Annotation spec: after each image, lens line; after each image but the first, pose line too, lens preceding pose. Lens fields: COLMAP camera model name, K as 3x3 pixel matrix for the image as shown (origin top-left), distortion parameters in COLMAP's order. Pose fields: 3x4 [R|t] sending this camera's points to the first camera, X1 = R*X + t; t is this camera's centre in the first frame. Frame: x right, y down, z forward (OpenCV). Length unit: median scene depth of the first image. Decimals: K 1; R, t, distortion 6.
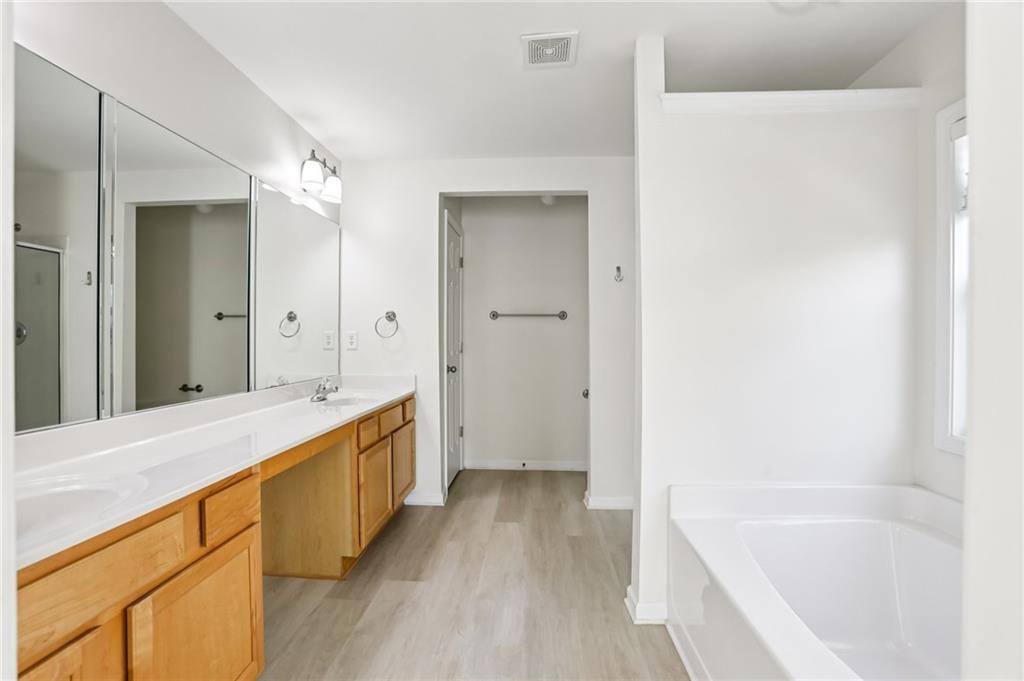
lens RADIAL K [[472.4, 0, 510.8], [0, 472.4, 338.8], [0, 0, 1]] dist [-0.050970, 0.004954]
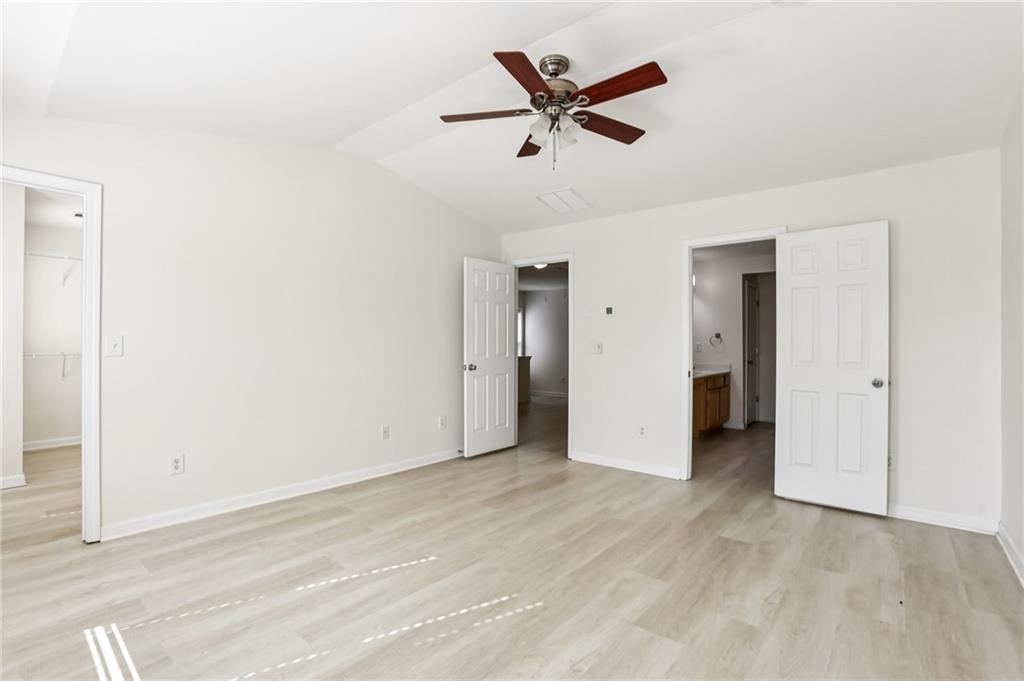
lens RADIAL K [[472.4, 0, 496.9], [0, 472.4, 340.0], [0, 0, 1]] dist [-0.050970, 0.004954]
pose [[0.797008, -0.001257, -0.603967, 0.223738], [-0.009312, 0.999853, -0.014370, 0.011741], [0.603897, 0.017077, 0.796880, -1.281752]]
